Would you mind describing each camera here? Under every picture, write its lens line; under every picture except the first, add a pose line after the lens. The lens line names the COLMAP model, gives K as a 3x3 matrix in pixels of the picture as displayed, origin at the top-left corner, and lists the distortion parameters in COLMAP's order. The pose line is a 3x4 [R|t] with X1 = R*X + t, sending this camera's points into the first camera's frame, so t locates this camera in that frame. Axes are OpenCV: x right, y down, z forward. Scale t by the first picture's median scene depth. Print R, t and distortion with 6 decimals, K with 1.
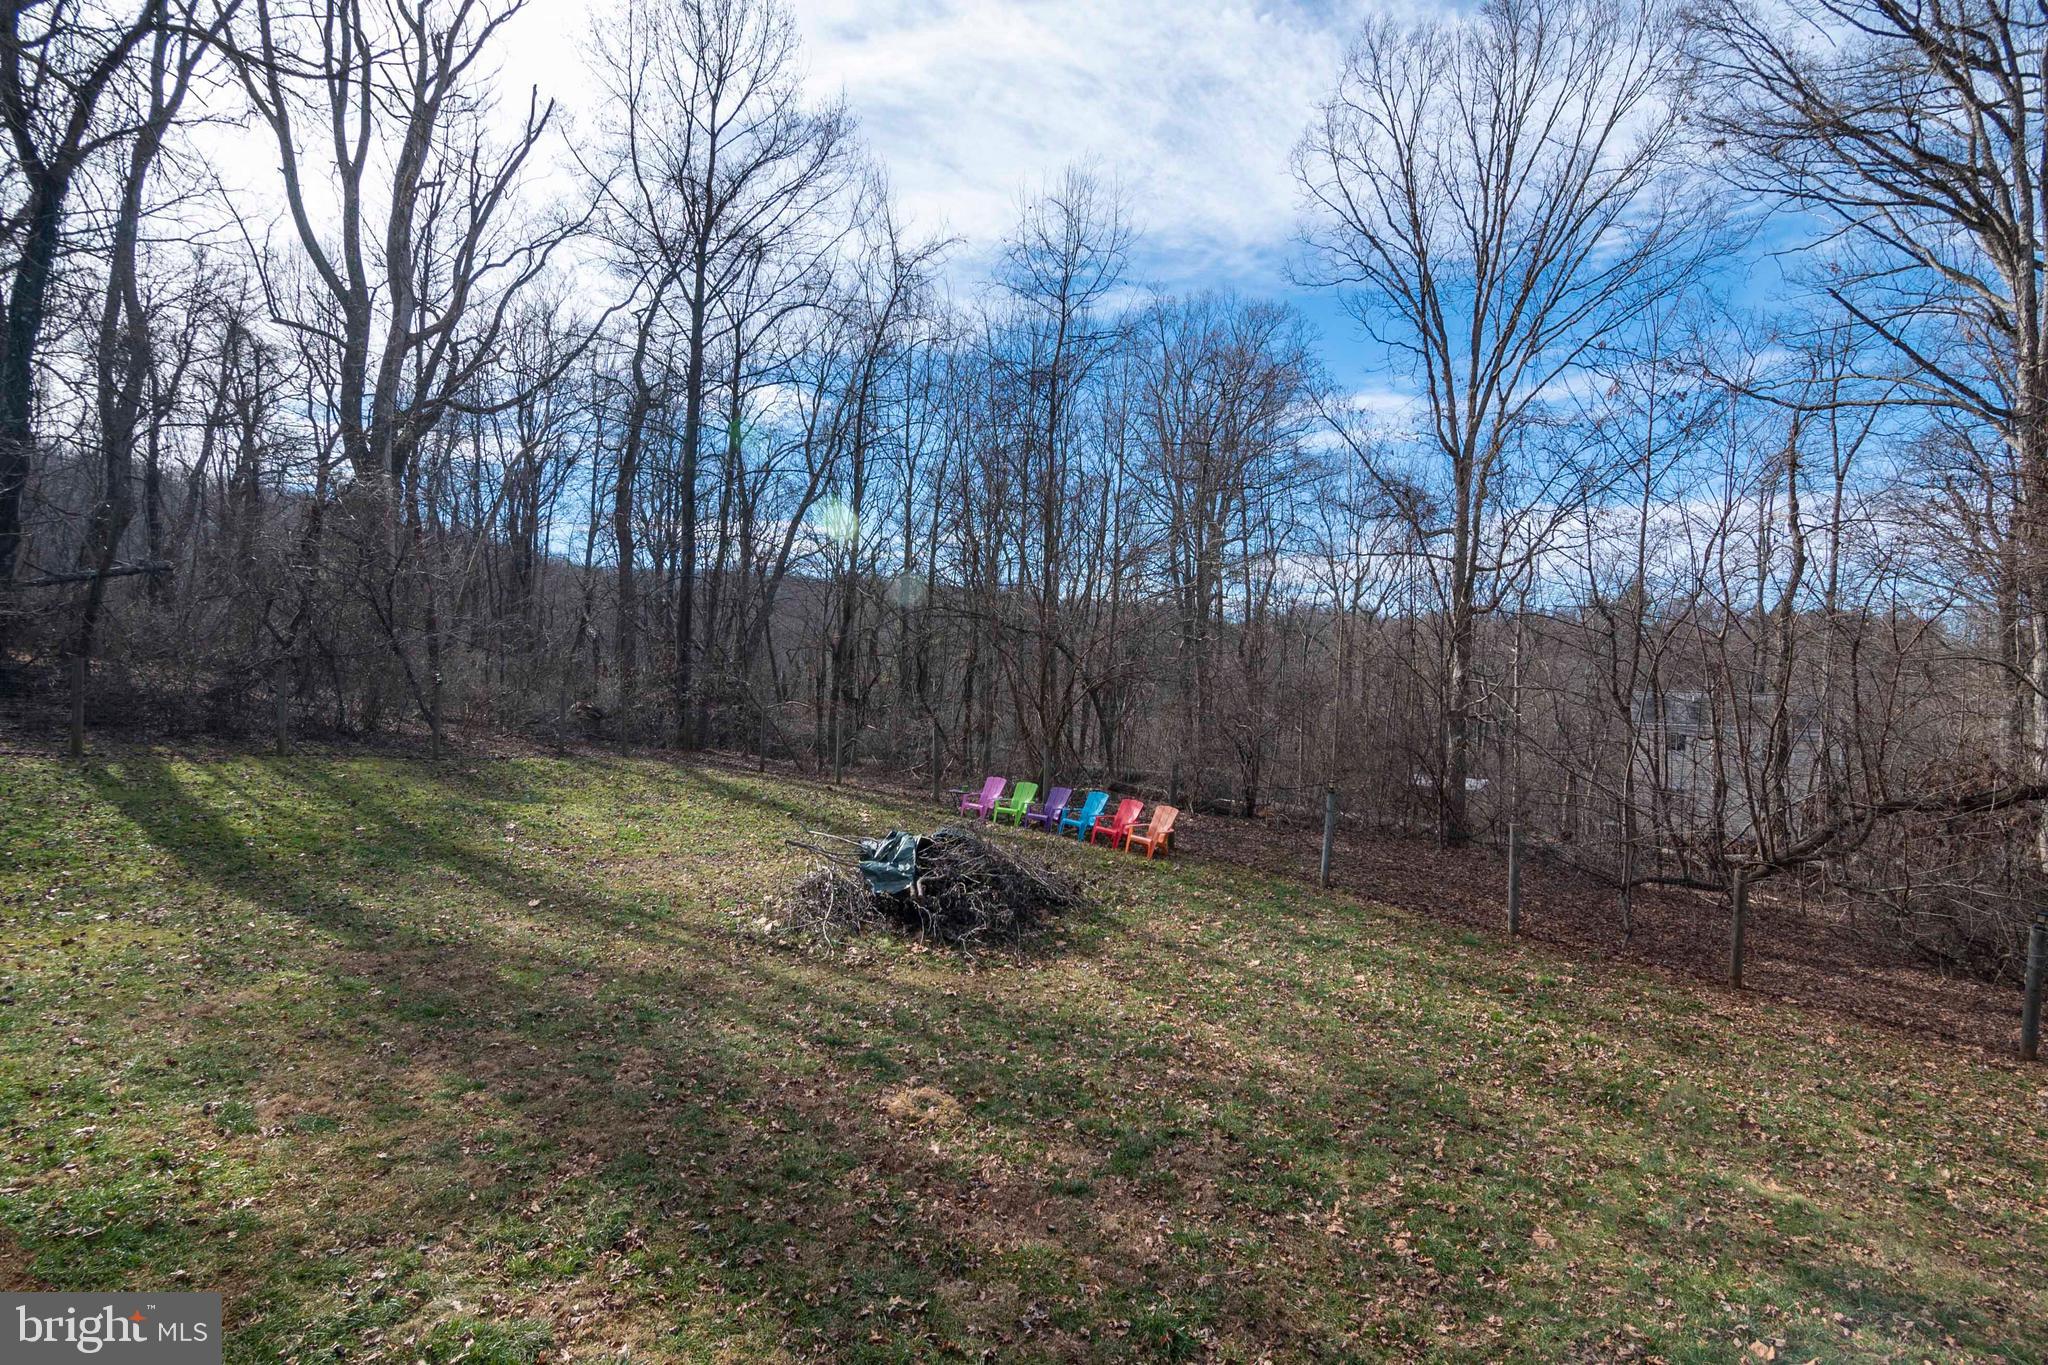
lens RADIAL K [[1010.2, 0, 1007.9], [0, 1010.2, 688.7], [0, 0, 1]] dist [-0.017375, 0.001925]
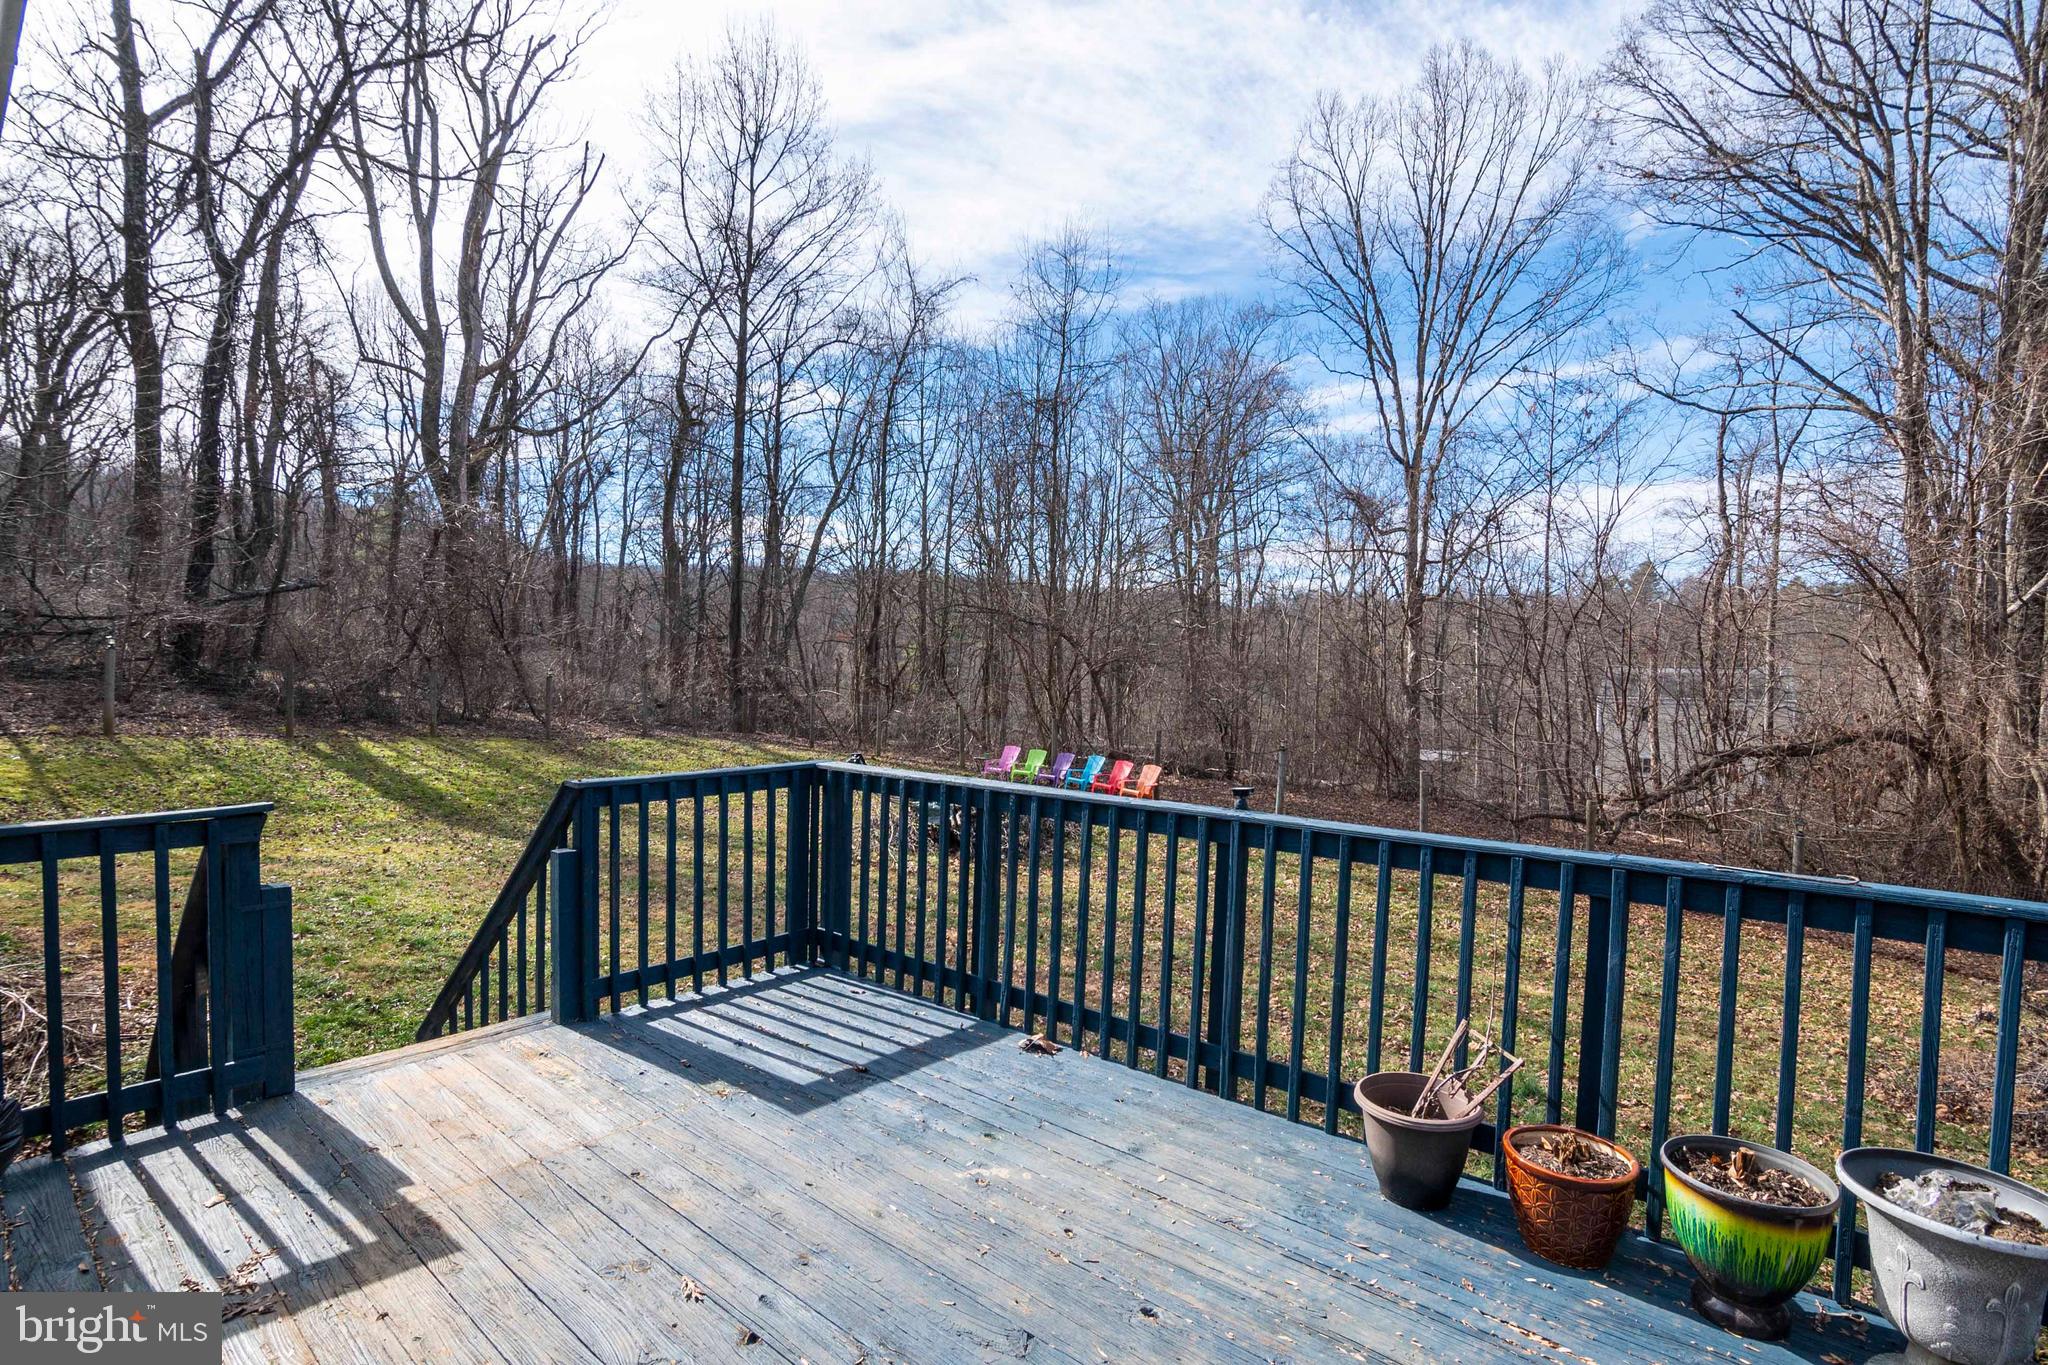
lens RADIAL K [[1010.2, 0, 1007.9], [0, 1010.2, 688.7], [0, 0, 1]] dist [-0.017375, 0.001925]
pose [[0.999783, -0.017562, -0.011221, -0.001481], [0.017686, 0.999782, 0.011118, 0.004140], [0.011023, -0.011314, 0.999875, -0.137201]]
